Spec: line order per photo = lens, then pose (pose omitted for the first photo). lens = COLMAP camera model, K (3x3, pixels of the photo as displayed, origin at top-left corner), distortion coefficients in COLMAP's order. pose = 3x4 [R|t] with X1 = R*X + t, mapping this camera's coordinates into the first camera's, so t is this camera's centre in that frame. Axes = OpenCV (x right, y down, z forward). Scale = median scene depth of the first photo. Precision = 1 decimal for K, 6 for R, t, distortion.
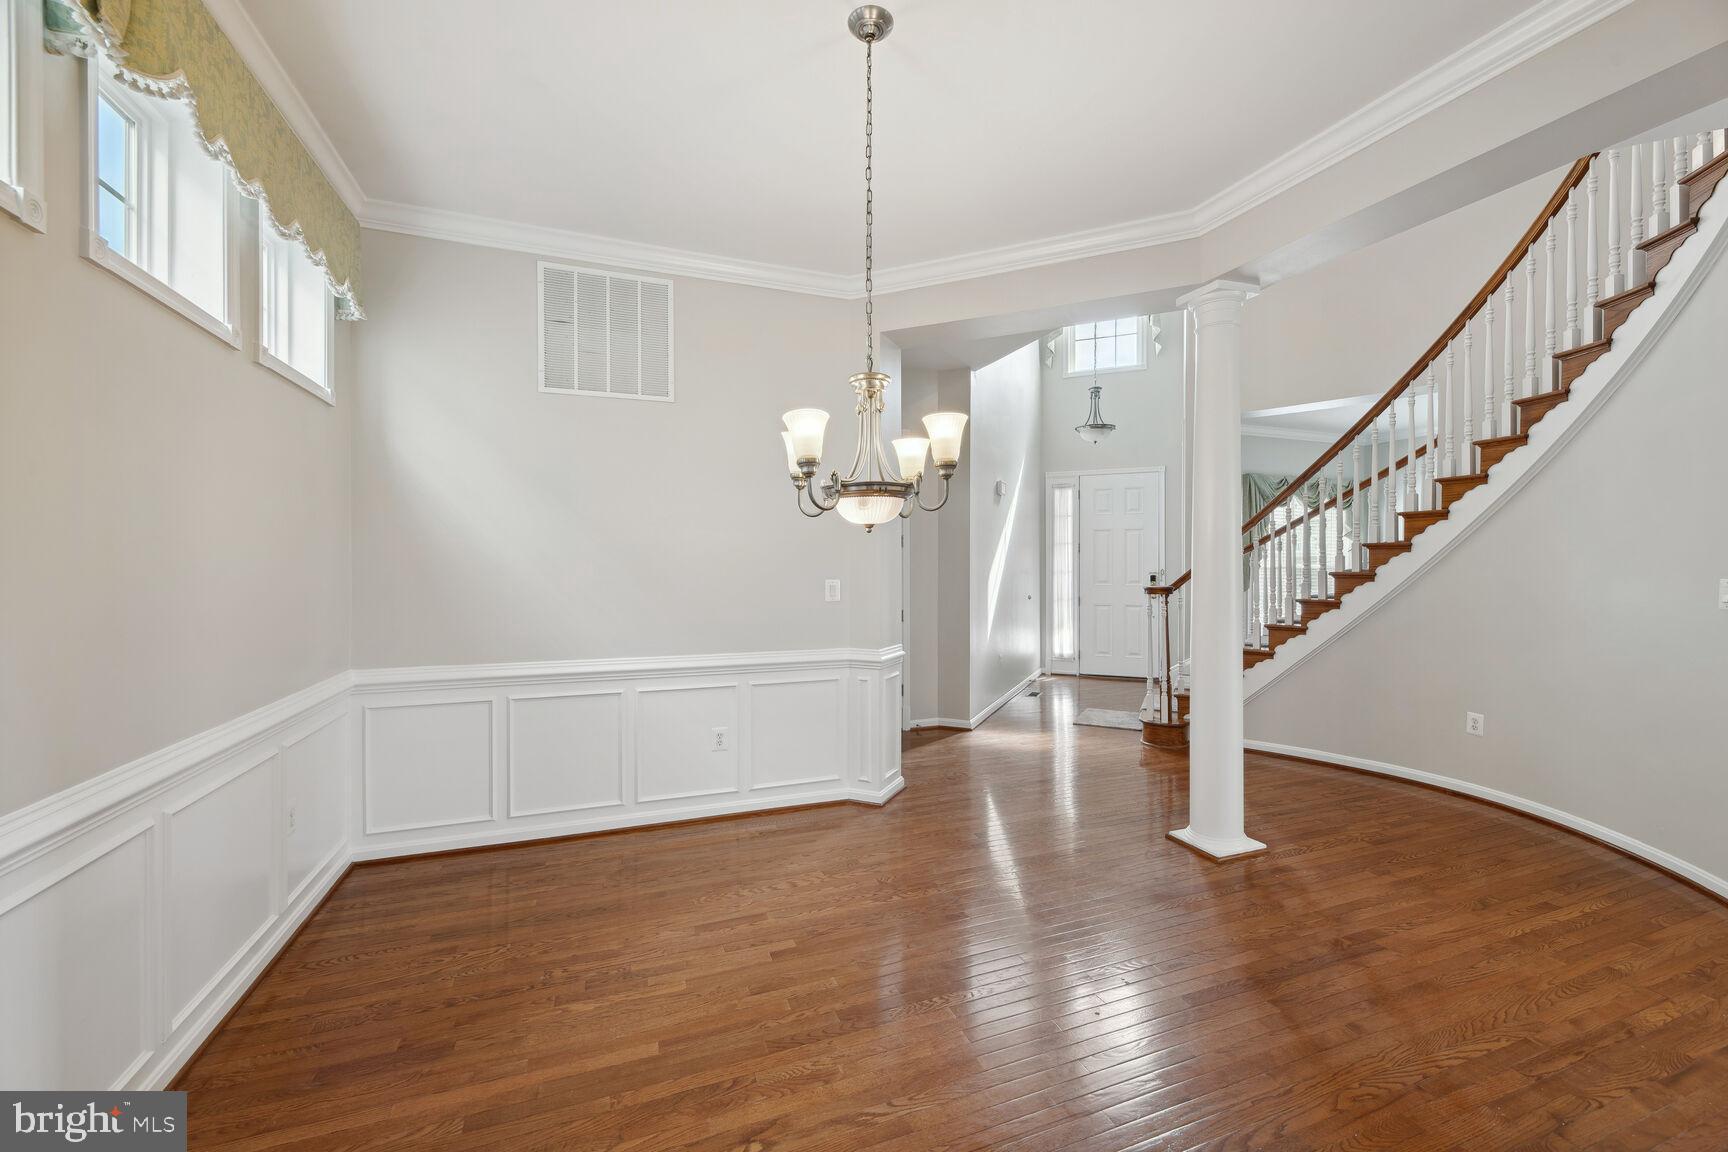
lens RADIAL K [[697.4, 0, 871.2], [0, 697.4, 571.9], [0, 0, 1]] dist [0.003950, -0.001053]
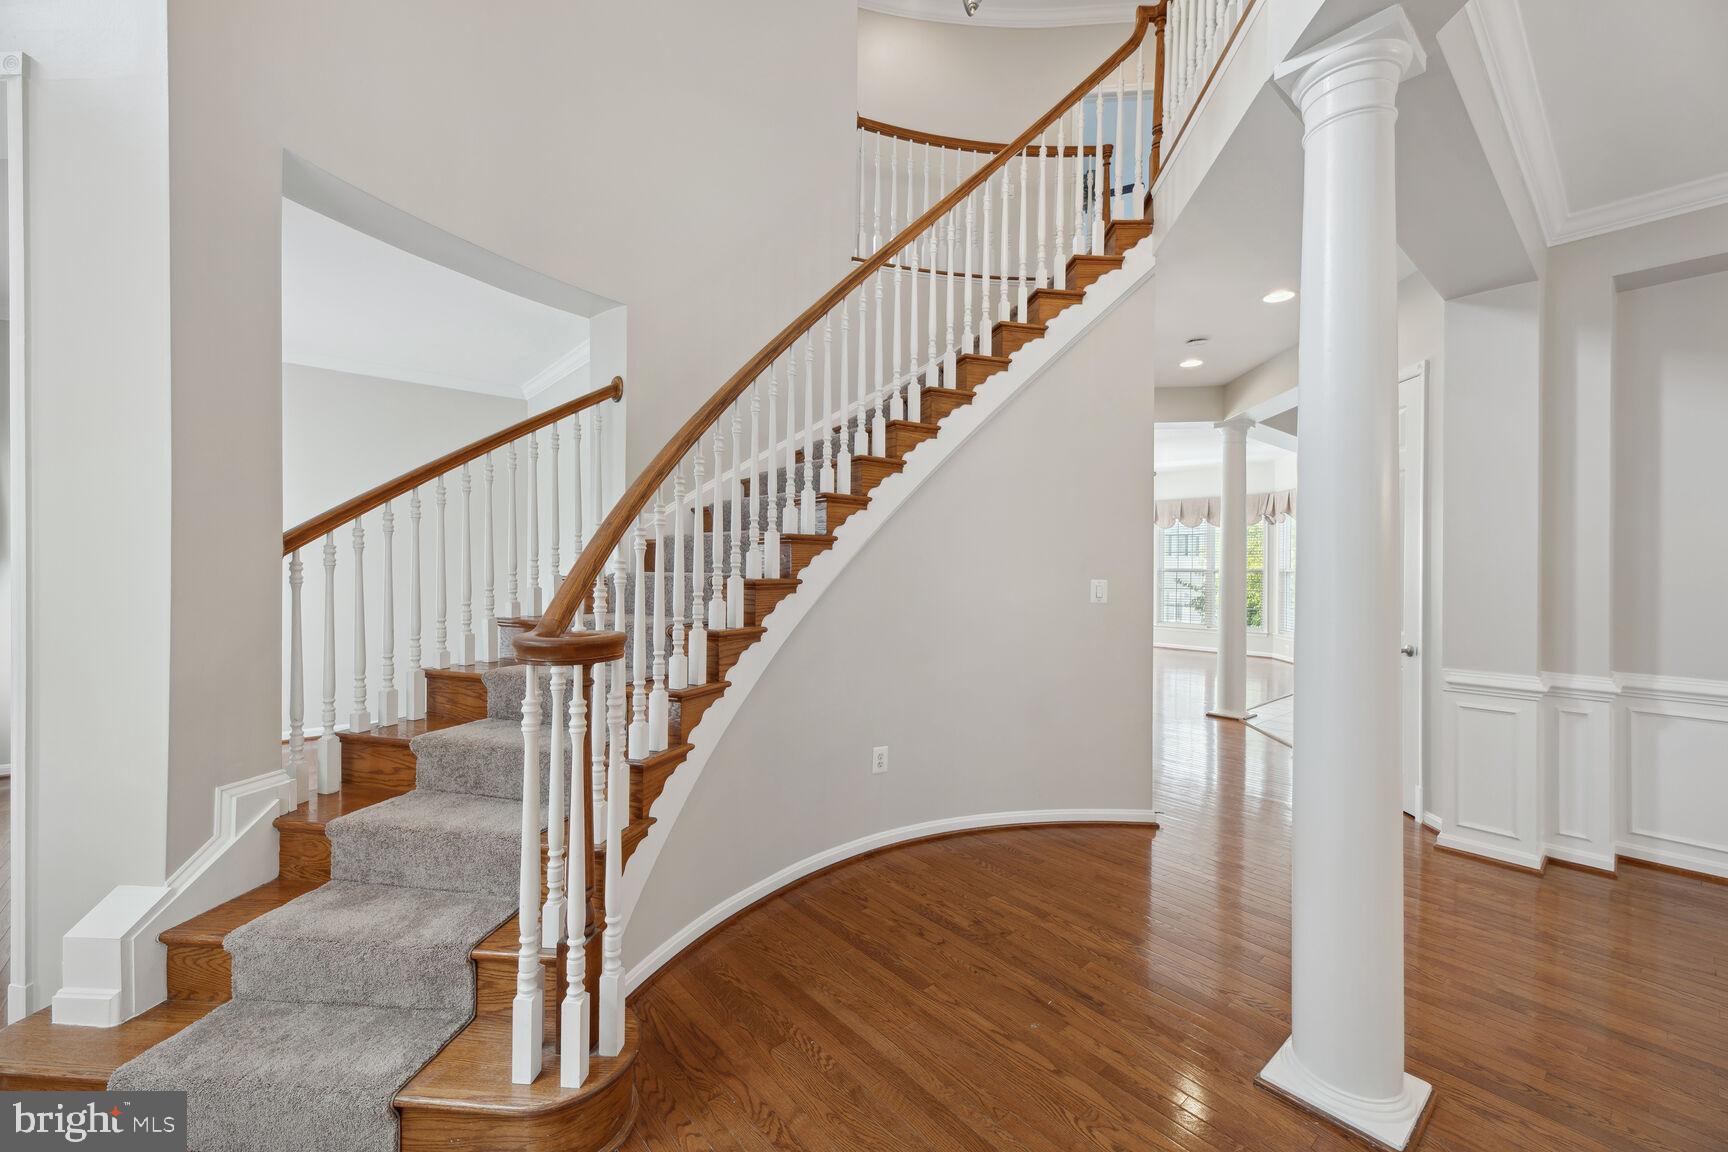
lens RADIAL K [[697.4, 0, 862.9], [0, 697.4, 565.5], [0, 0, 1]] dist [0.003950, -0.001053]
pose [[-0.343427, -0.007252, 0.939152, 0.097257], [-0.000995, 0.999972, 0.007358, -0.018646], [-0.939179, 0.001592, -0.343424, 1.311126]]
